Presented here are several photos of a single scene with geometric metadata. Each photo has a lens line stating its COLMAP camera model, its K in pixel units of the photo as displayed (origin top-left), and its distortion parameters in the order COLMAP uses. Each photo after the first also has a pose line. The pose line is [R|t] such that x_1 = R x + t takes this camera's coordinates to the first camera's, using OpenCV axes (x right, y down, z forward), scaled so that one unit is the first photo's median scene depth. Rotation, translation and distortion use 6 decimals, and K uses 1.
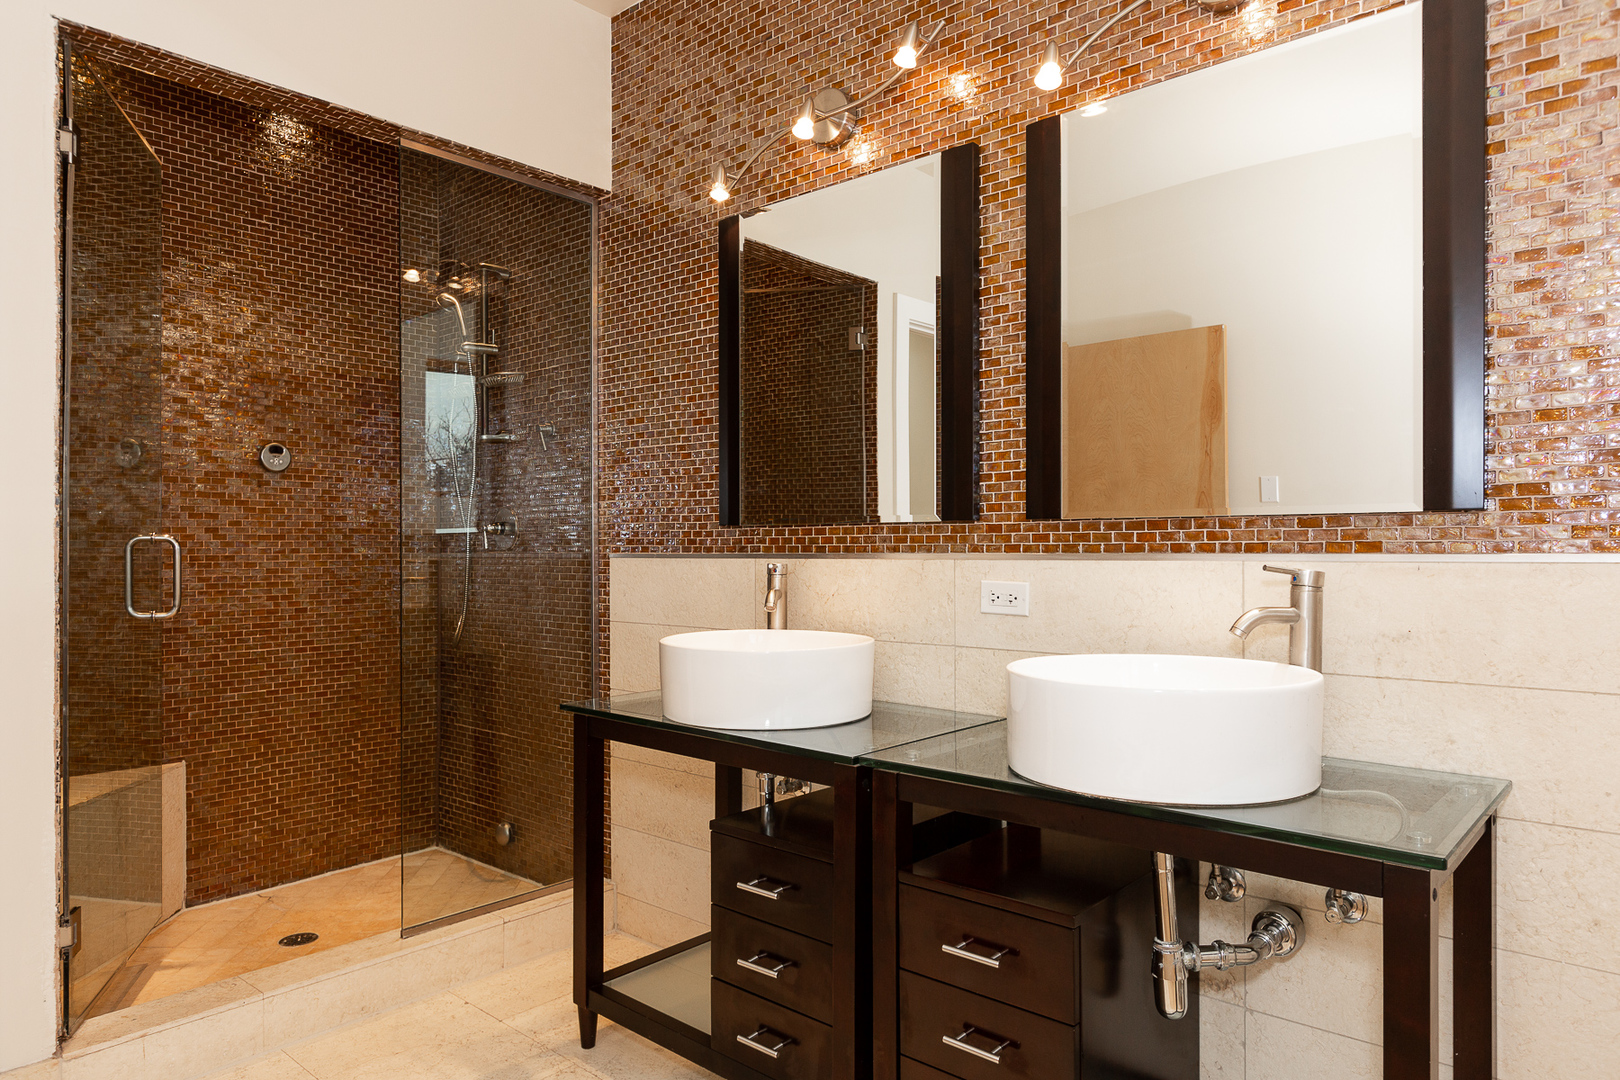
lens RADIAL K [[994.1, 0, 813.9], [0, 994.1, 548.4], [0, 0, 1]] dist [0.004063, -0.001088]
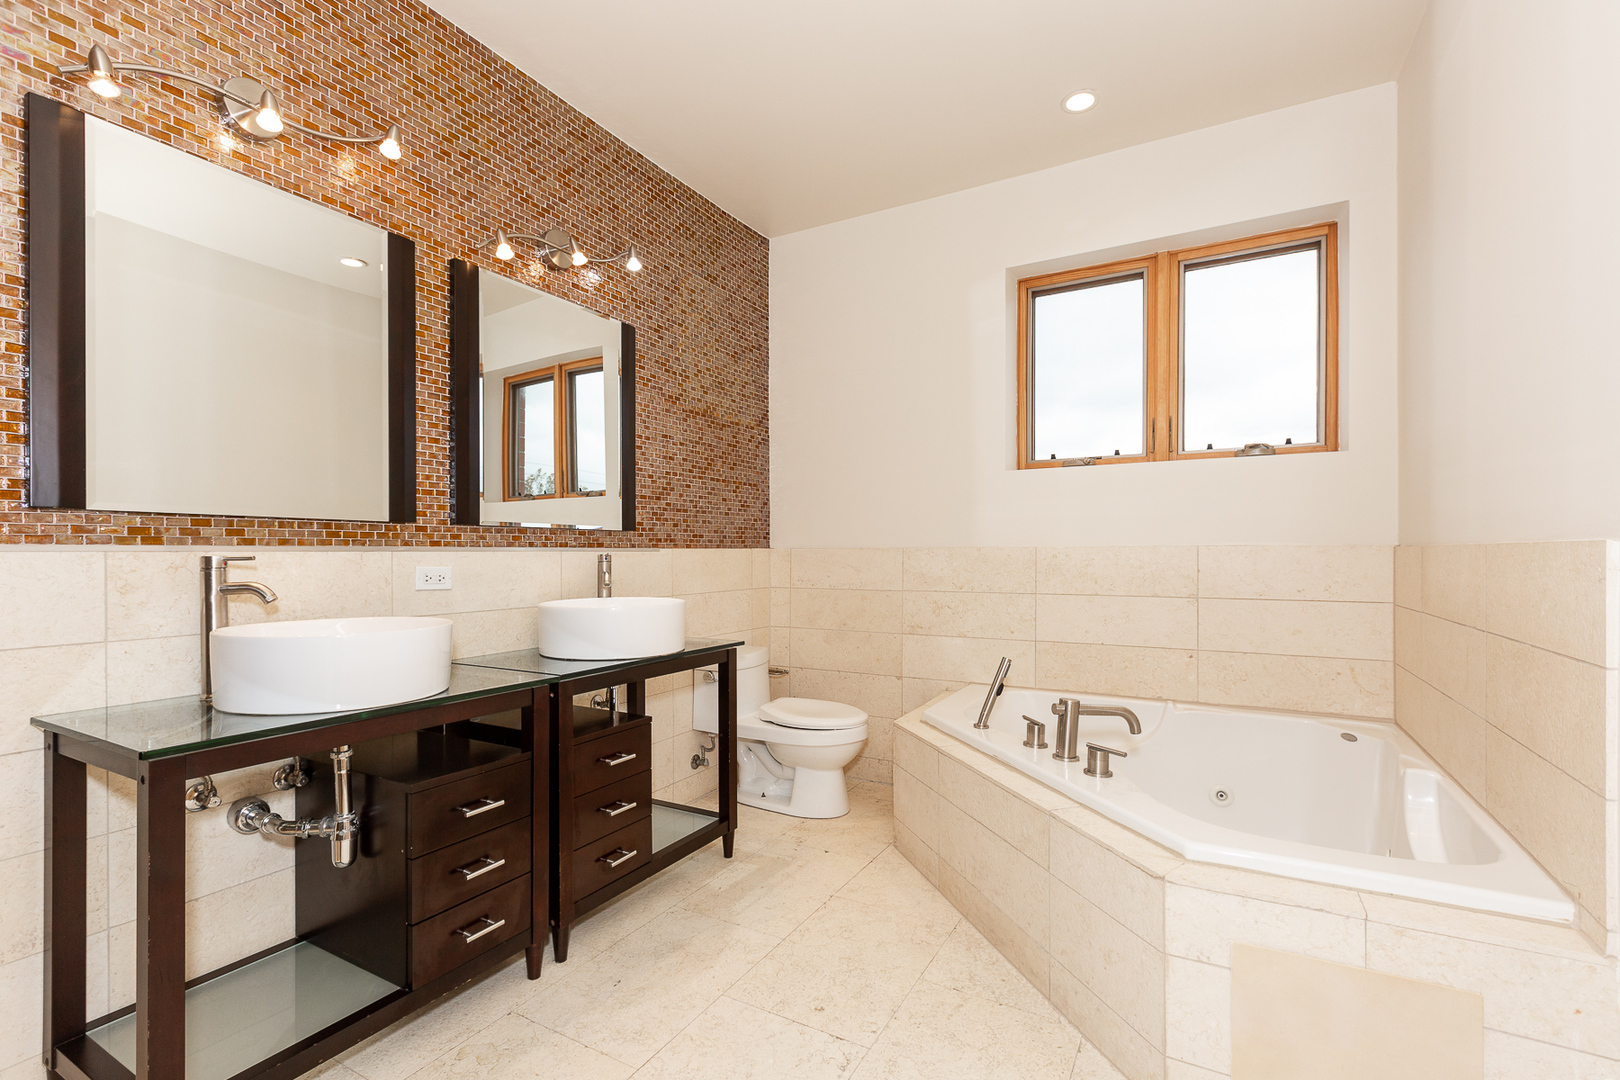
lens RADIAL K [[723.9, 0, 815.7], [0, 723.9, 545.8], [0, 0, 1]] dist [-0.001415, -0.001260]
pose [[-0.213994, 0.000787, 0.976835, -0.917968], [-0.010752, 0.999937, -0.003161, 0.000816], [-0.976776, -0.011180, -0.213972, 0.675643]]
